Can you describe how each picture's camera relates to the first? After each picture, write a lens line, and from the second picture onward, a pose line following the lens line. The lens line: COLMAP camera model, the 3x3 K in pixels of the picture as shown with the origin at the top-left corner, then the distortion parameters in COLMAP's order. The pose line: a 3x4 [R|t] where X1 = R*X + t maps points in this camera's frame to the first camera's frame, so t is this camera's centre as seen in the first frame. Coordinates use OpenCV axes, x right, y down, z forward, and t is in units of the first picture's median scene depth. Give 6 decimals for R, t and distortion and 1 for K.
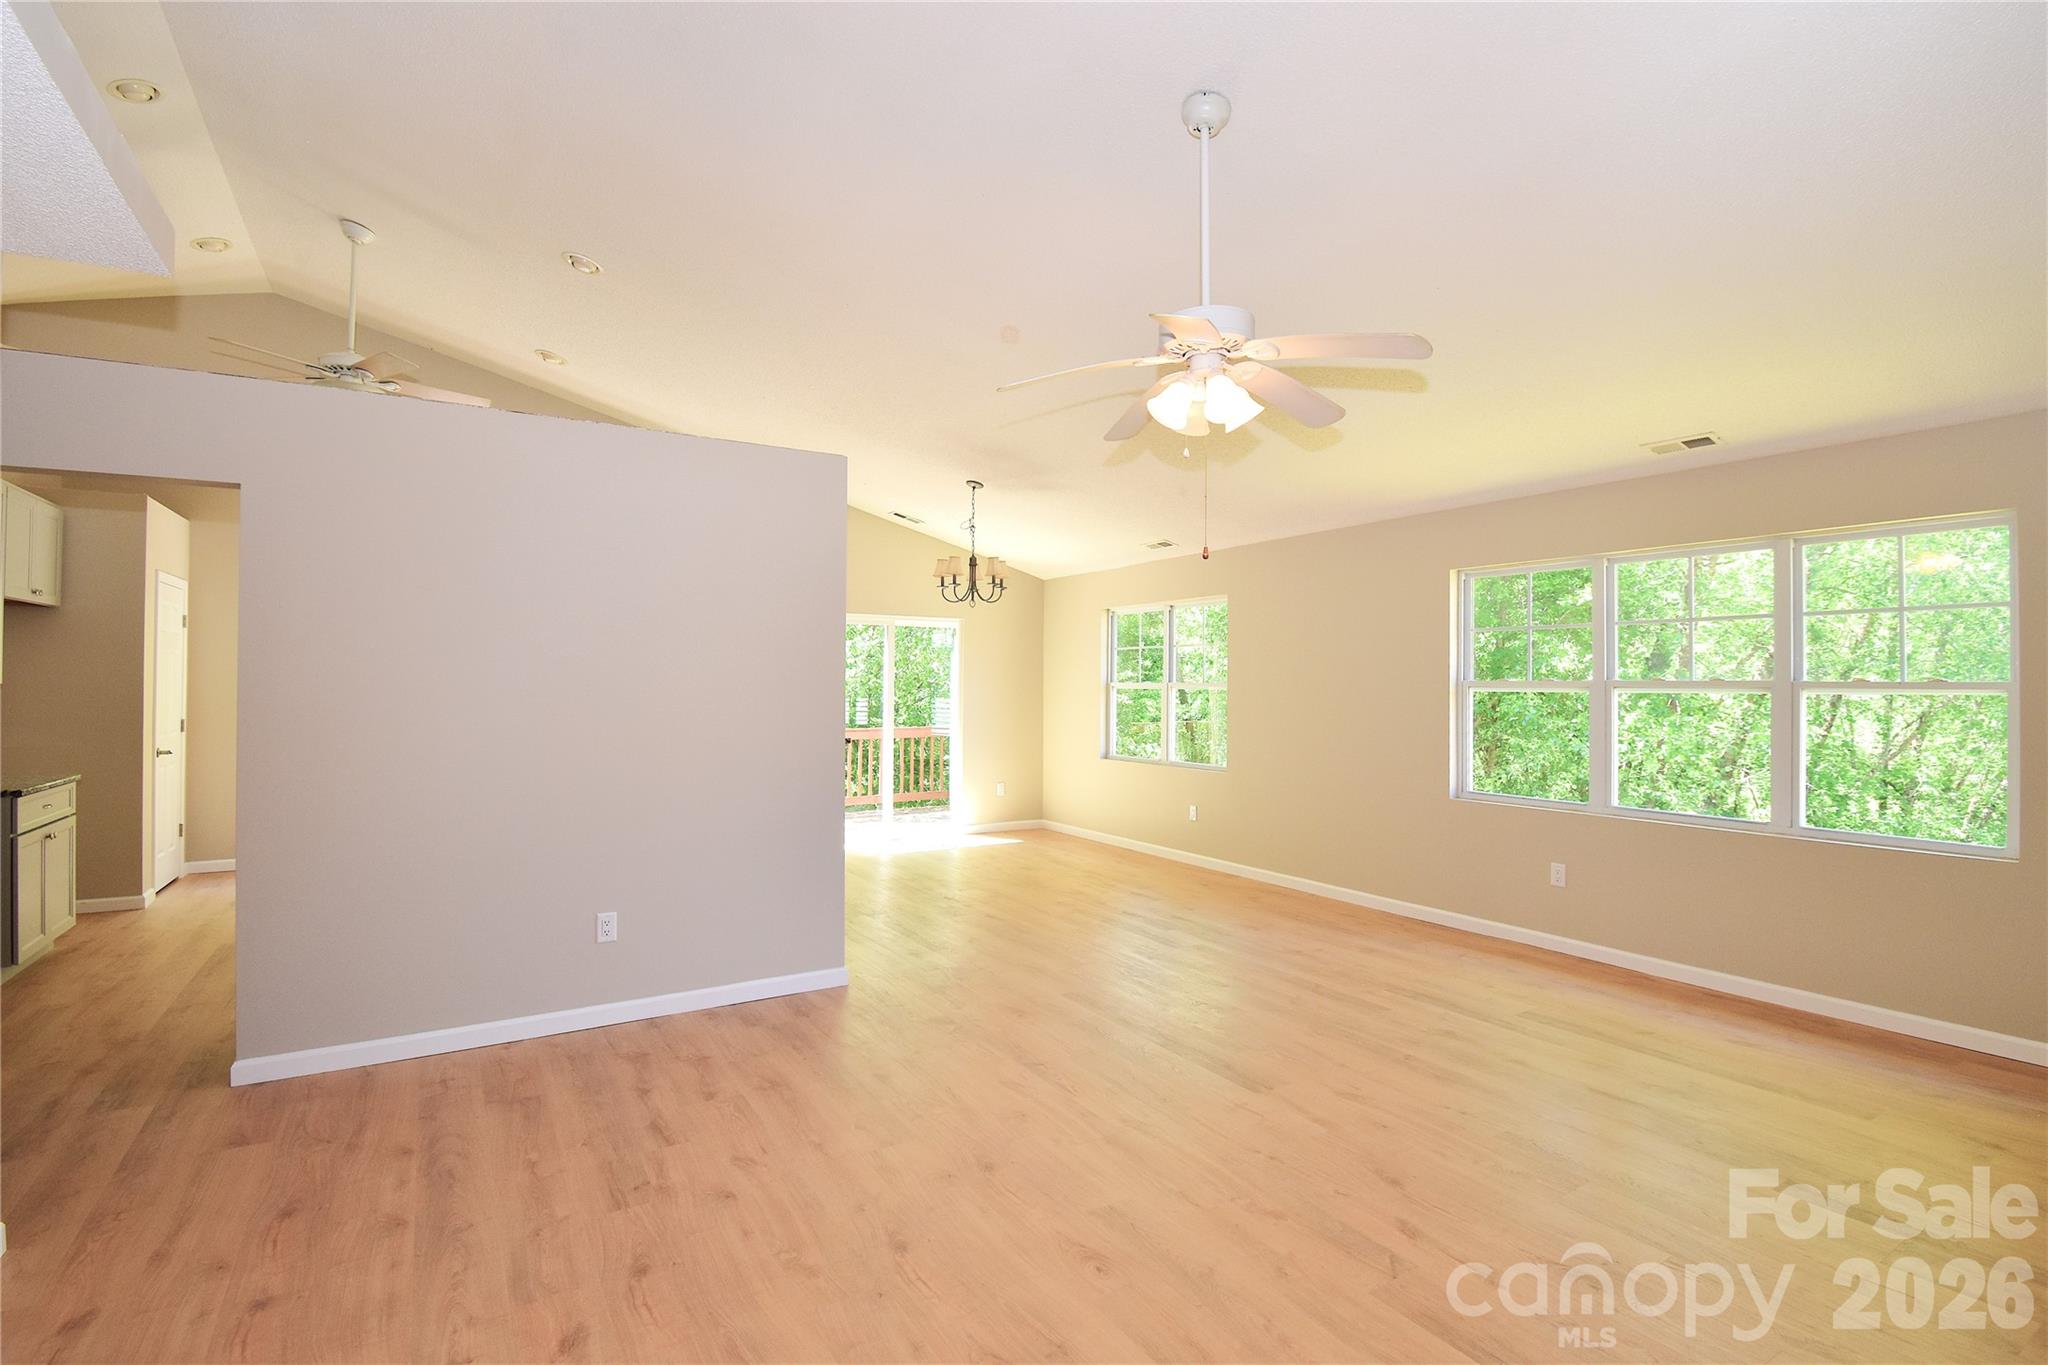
lens RADIAL K [[948.5, 0, 1024.0], [0, 948.5, 682.5], [0, 0, 1]] dist [0.001142, -0.019830]
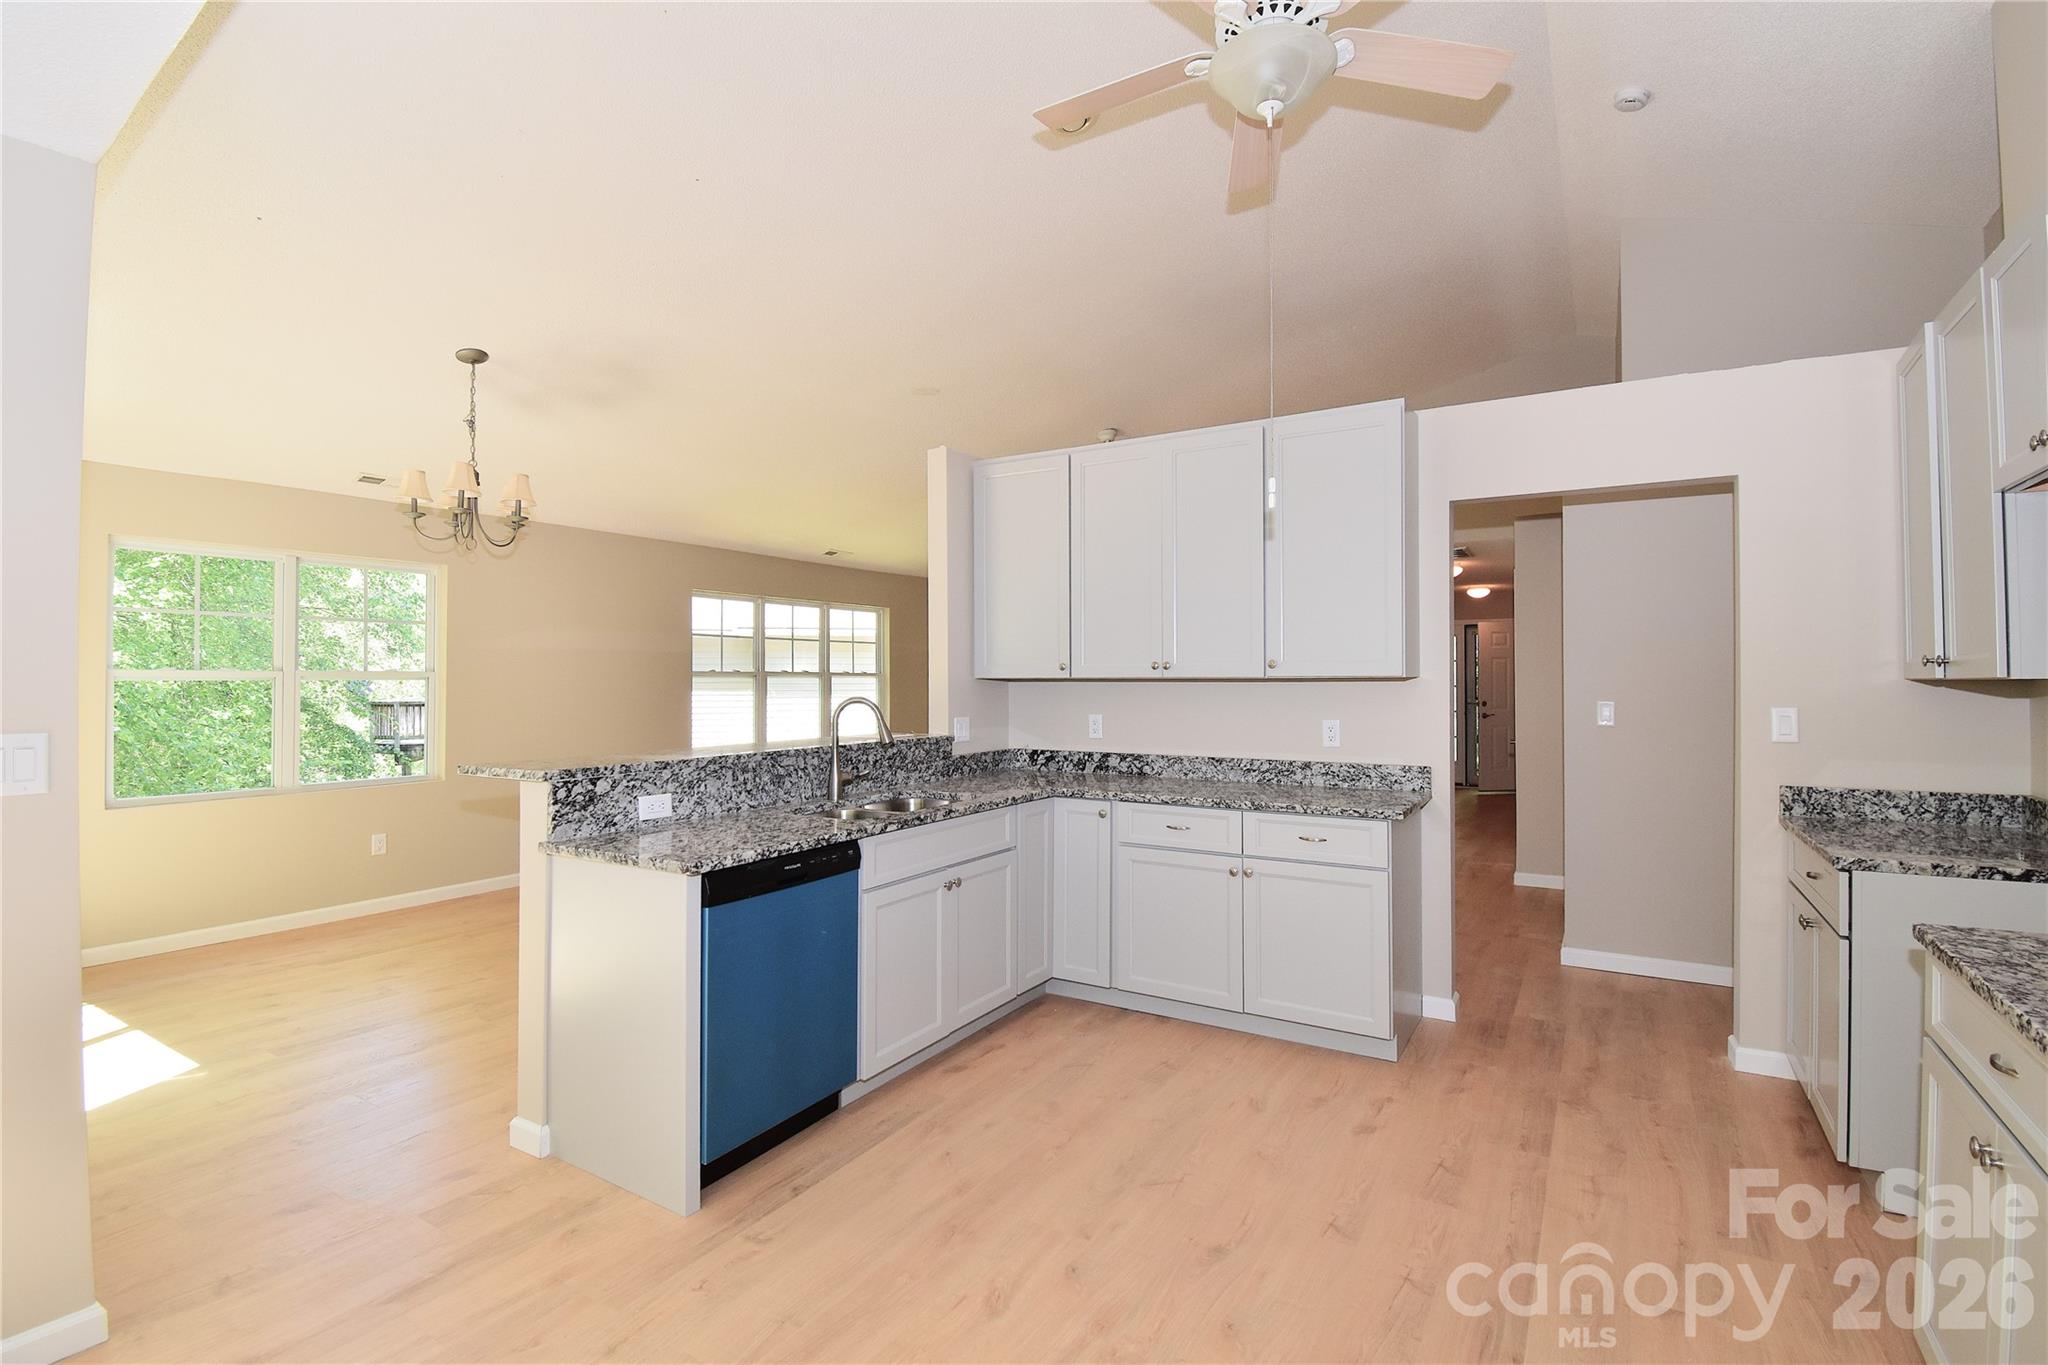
lens RADIAL K [[935.0, 0, 1041.7], [0, 935.0, 671.5], [0, 0, 1]] dist [0.020527, -0.029279]
pose [[-0.453638, 0.004570, 0.891174, -1.323721], [-0.005155, 0.999957, -0.007752, 0.007117], [-0.891171, -0.008111, -0.453595, 1.596088]]
